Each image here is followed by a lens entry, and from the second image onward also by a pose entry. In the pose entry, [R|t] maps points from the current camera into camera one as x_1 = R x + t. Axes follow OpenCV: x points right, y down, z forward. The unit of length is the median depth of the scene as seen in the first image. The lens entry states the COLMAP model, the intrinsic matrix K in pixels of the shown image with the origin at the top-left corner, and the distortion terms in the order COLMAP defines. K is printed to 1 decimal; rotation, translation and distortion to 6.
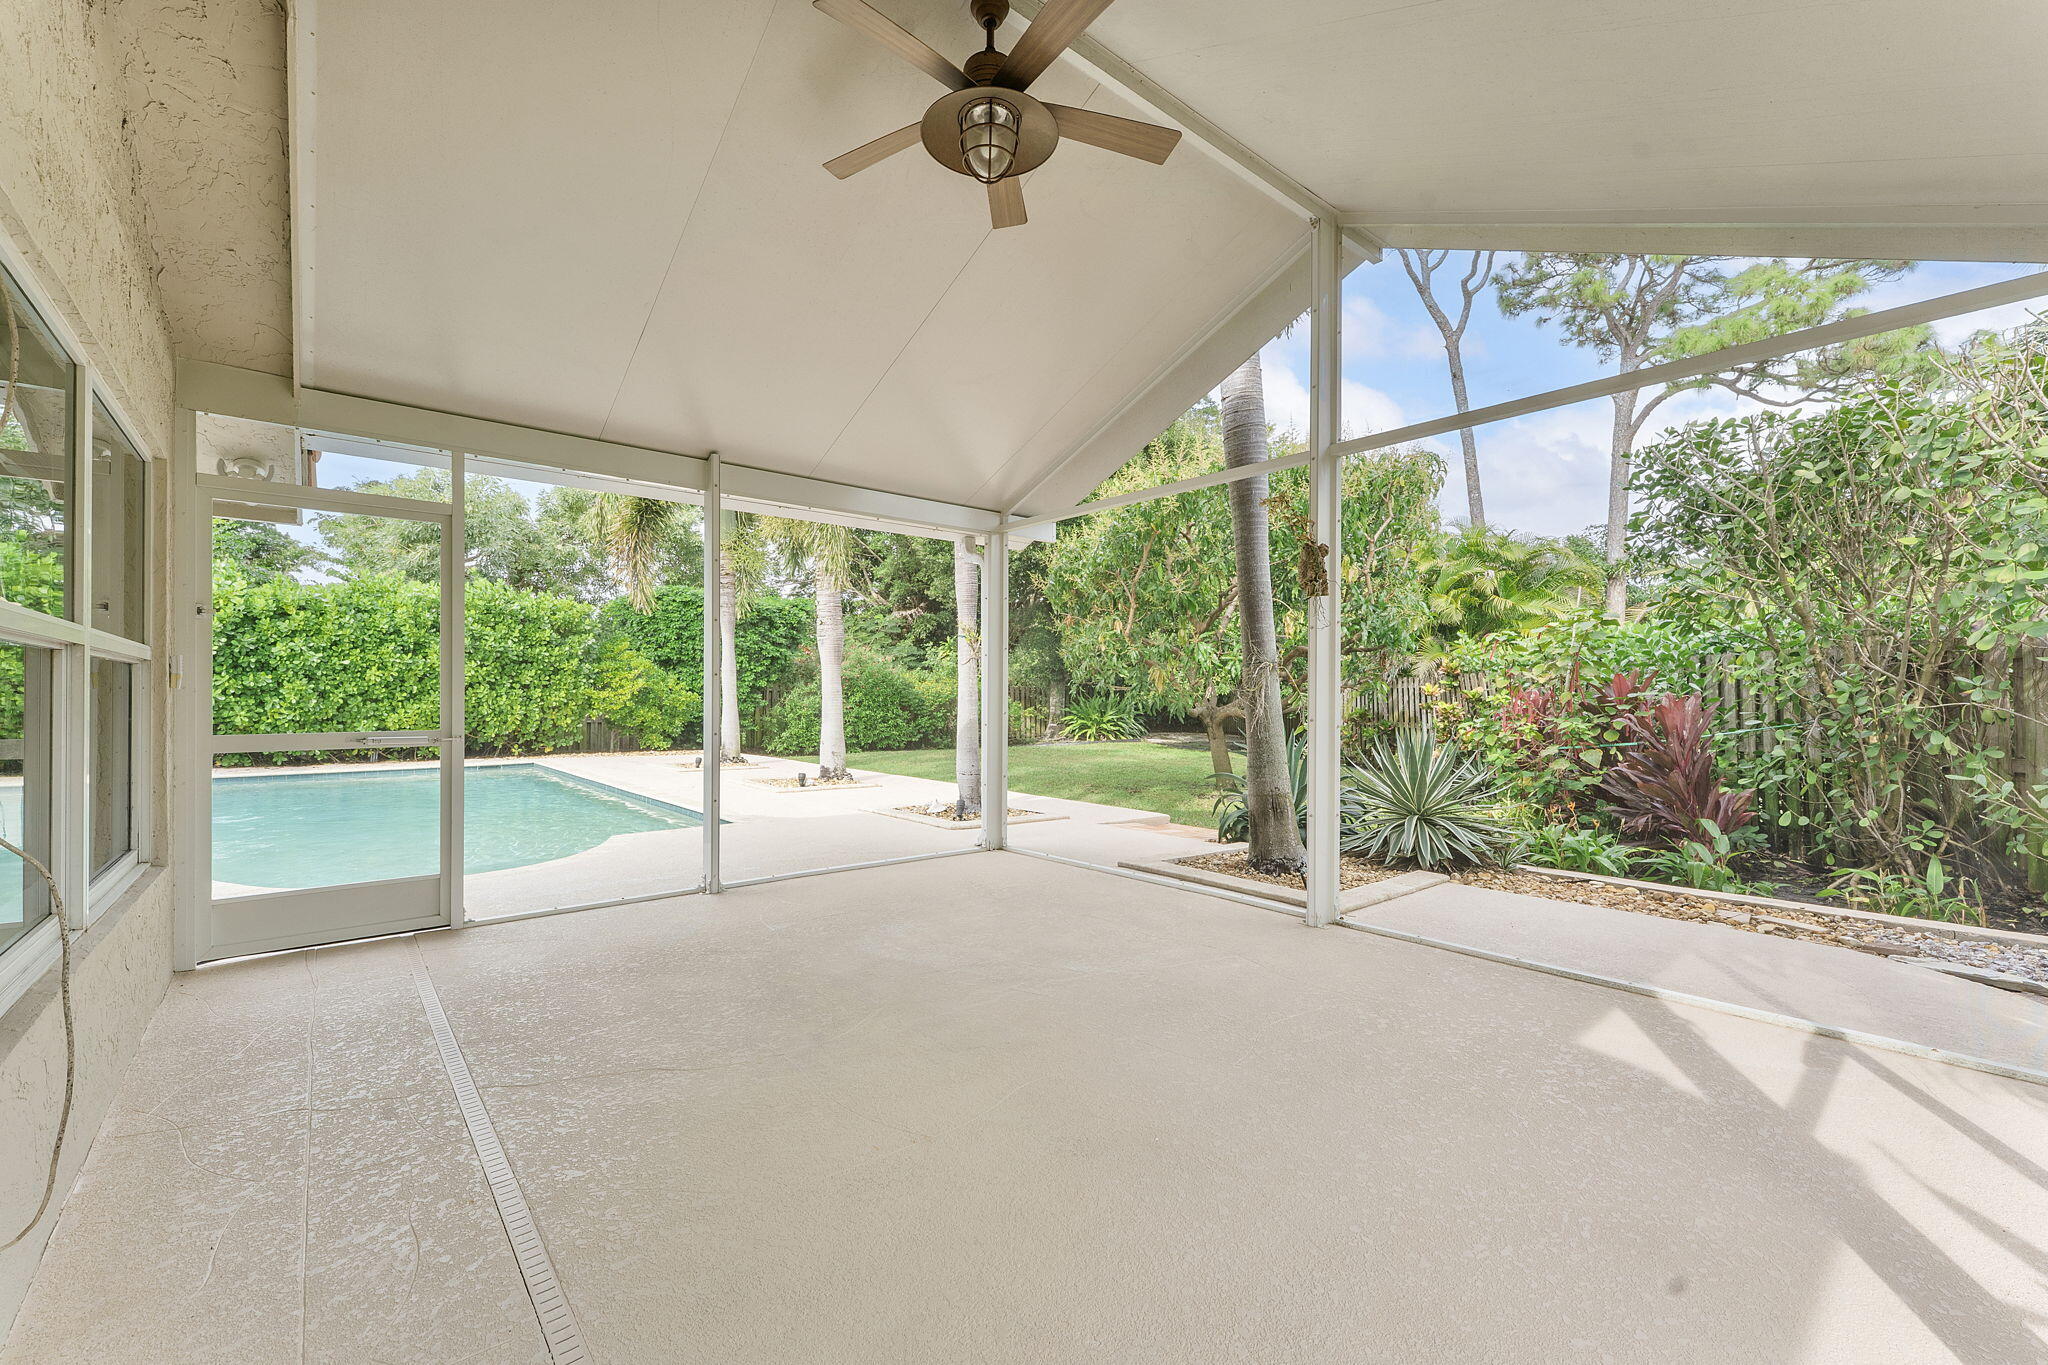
lens RADIAL K [[830.7, 0, 1013.1], [0, 830.7, 691.8], [0, 0, 1]] dist [0.003307, 0.000019]
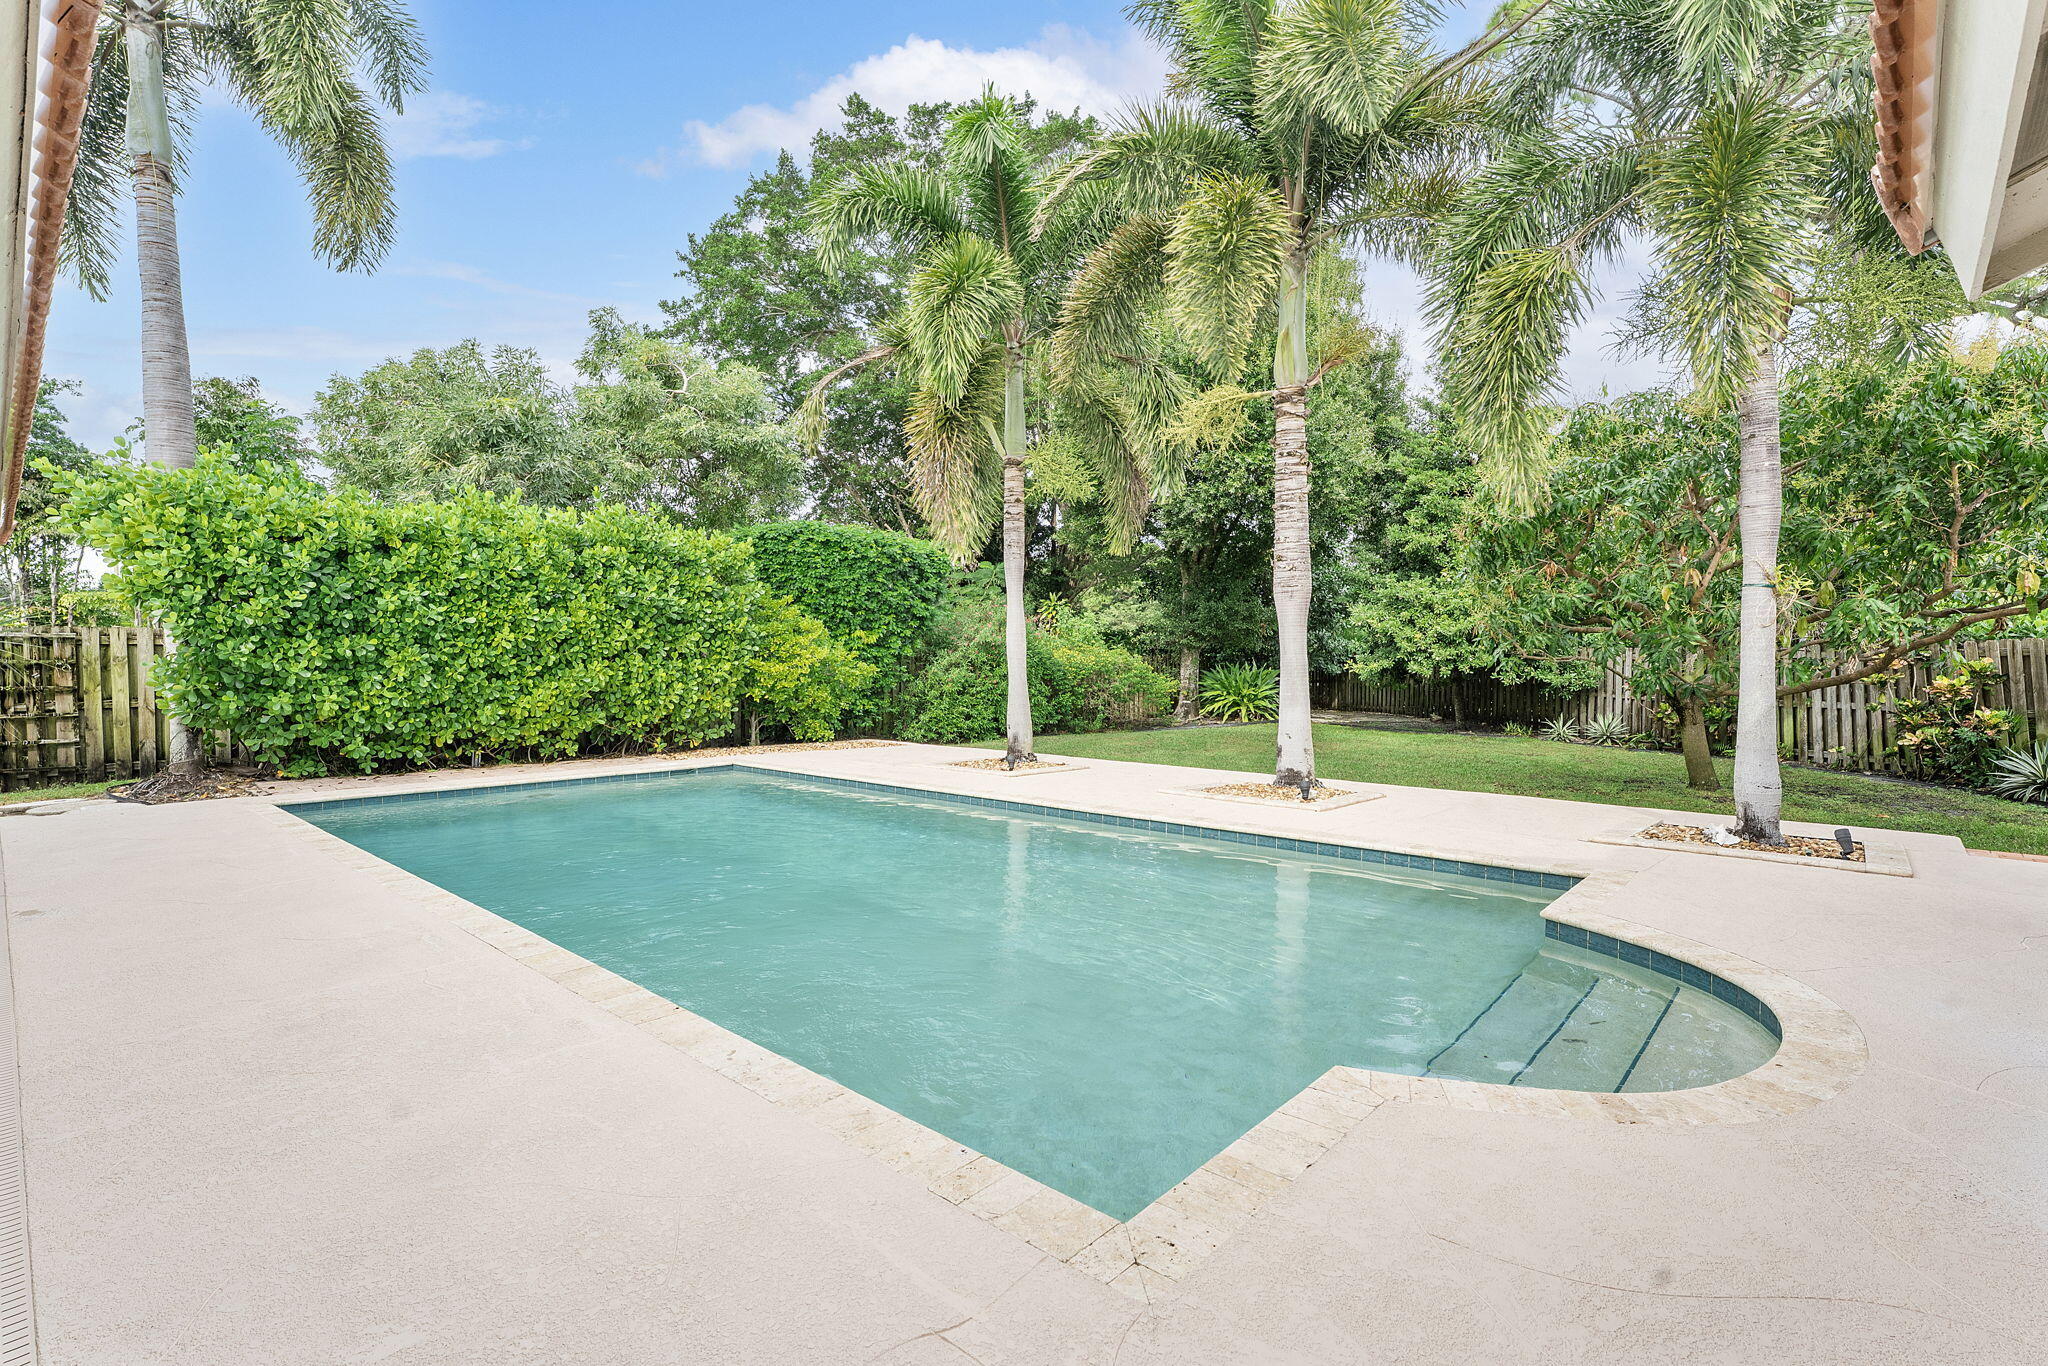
lens RADIAL K [[951.8, 0, 1024.0], [0, 951.8, 683.0], [0, 0, 1]] dist [0.005401, 0.000065]
pose [[0.991826, -0.003214, 0.127559, -0.391737], [0.000055, 0.999693, 0.024759, -0.003395], [-0.127600, -0.024549, 0.991522, 0.150244]]
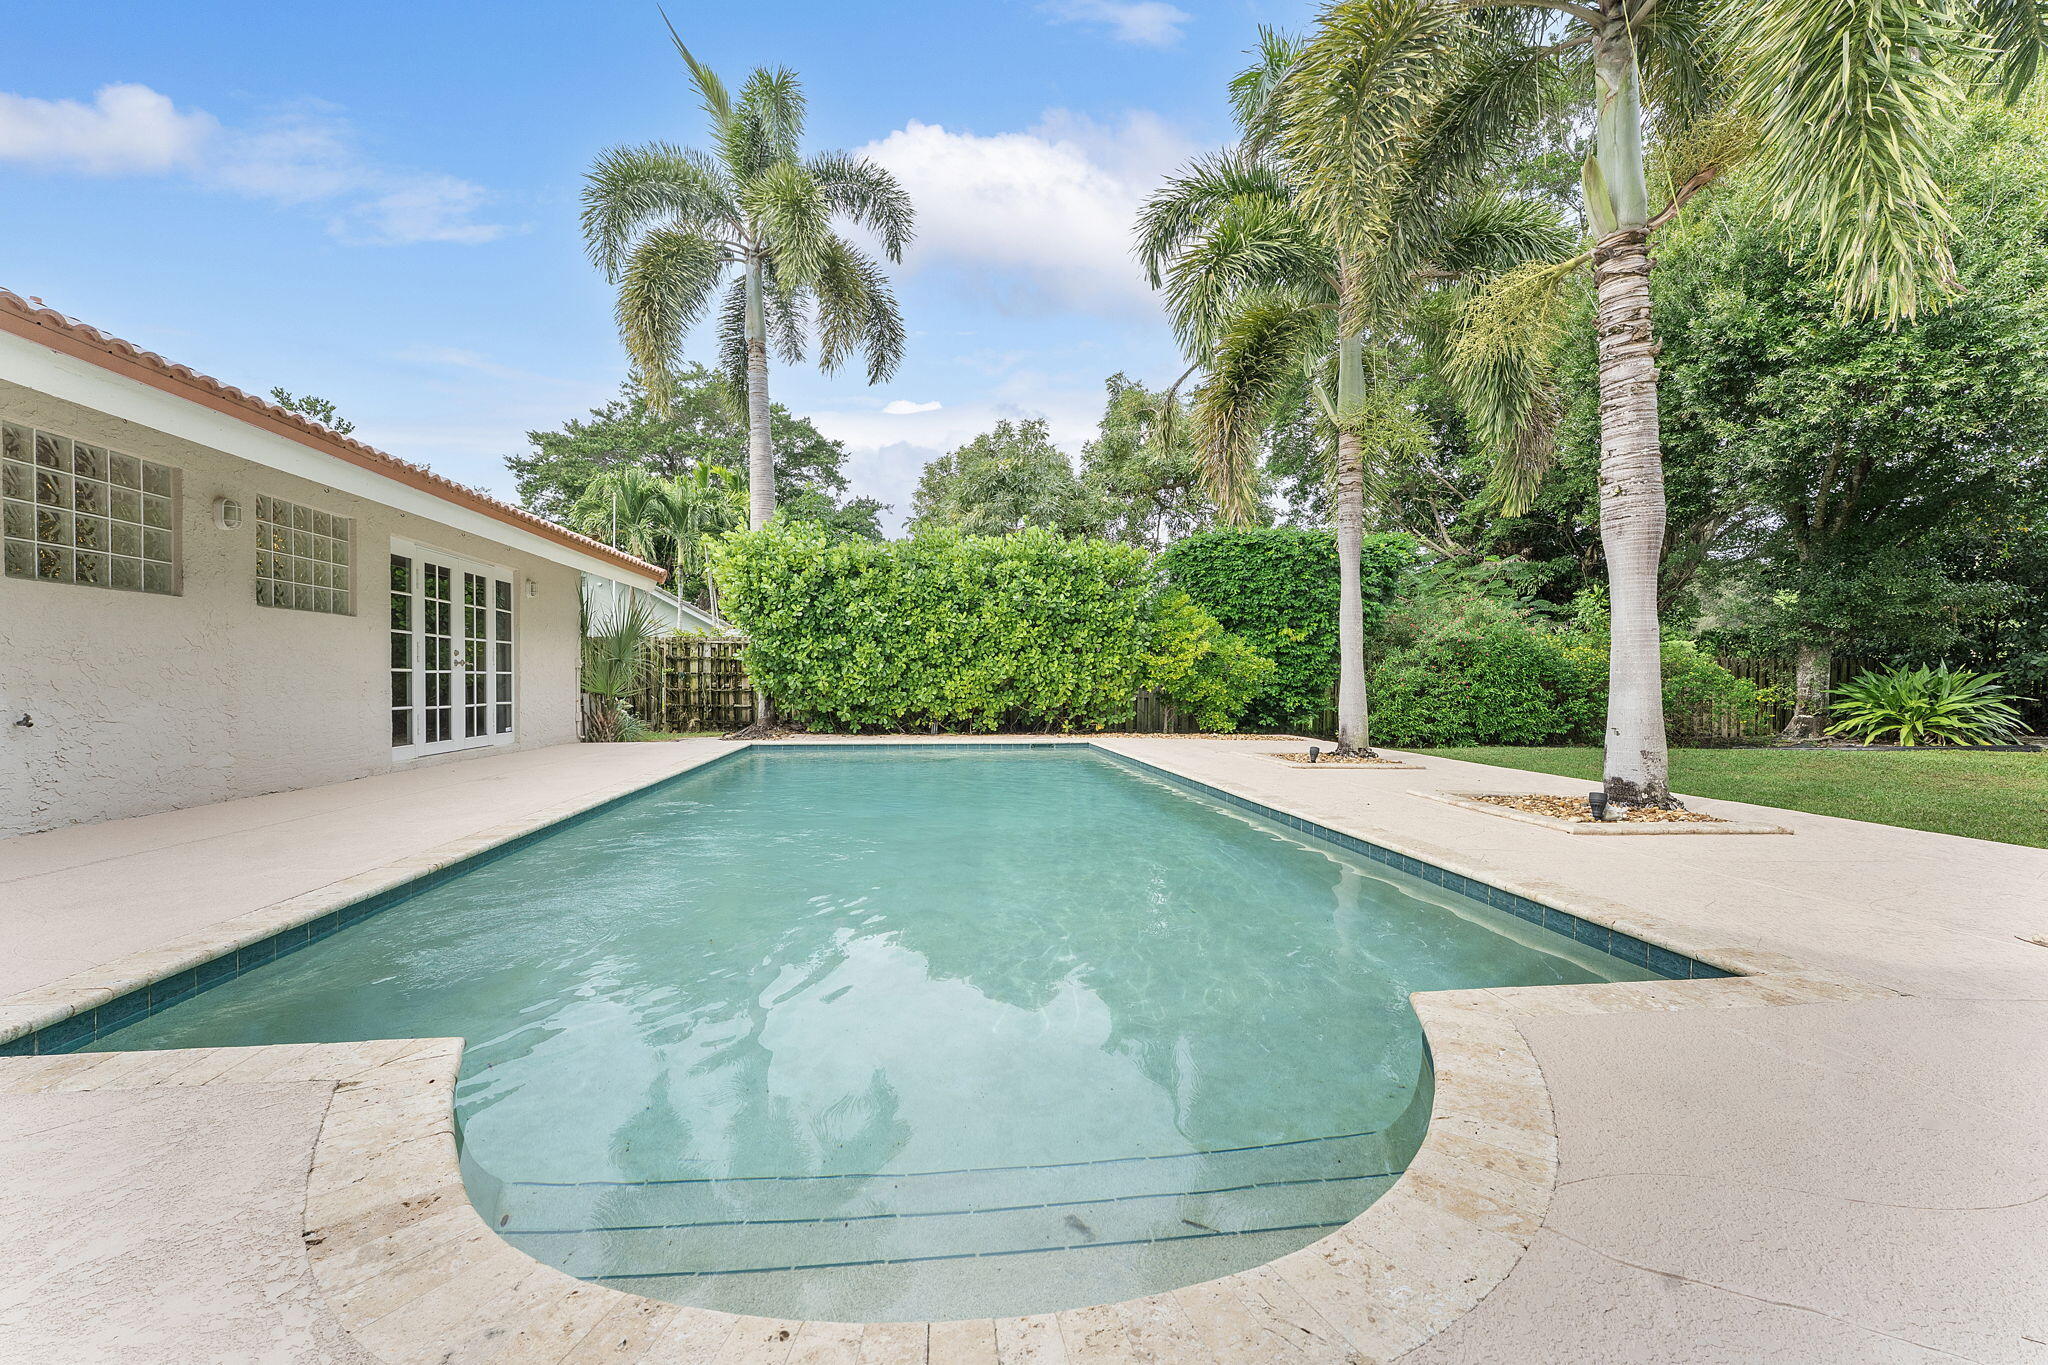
lens RADIAL K [[830.7, 0, 1013.1], [0, 830.7, 691.8], [0, 0, 1]] dist [0.003307, 0.000019]
pose [[0.836410, 0.010876, -0.547996, -0.179680], [-0.001894, 0.999854, 0.016953, 0.020587], [0.548101, -0.013142, 0.836309, 0.262210]]
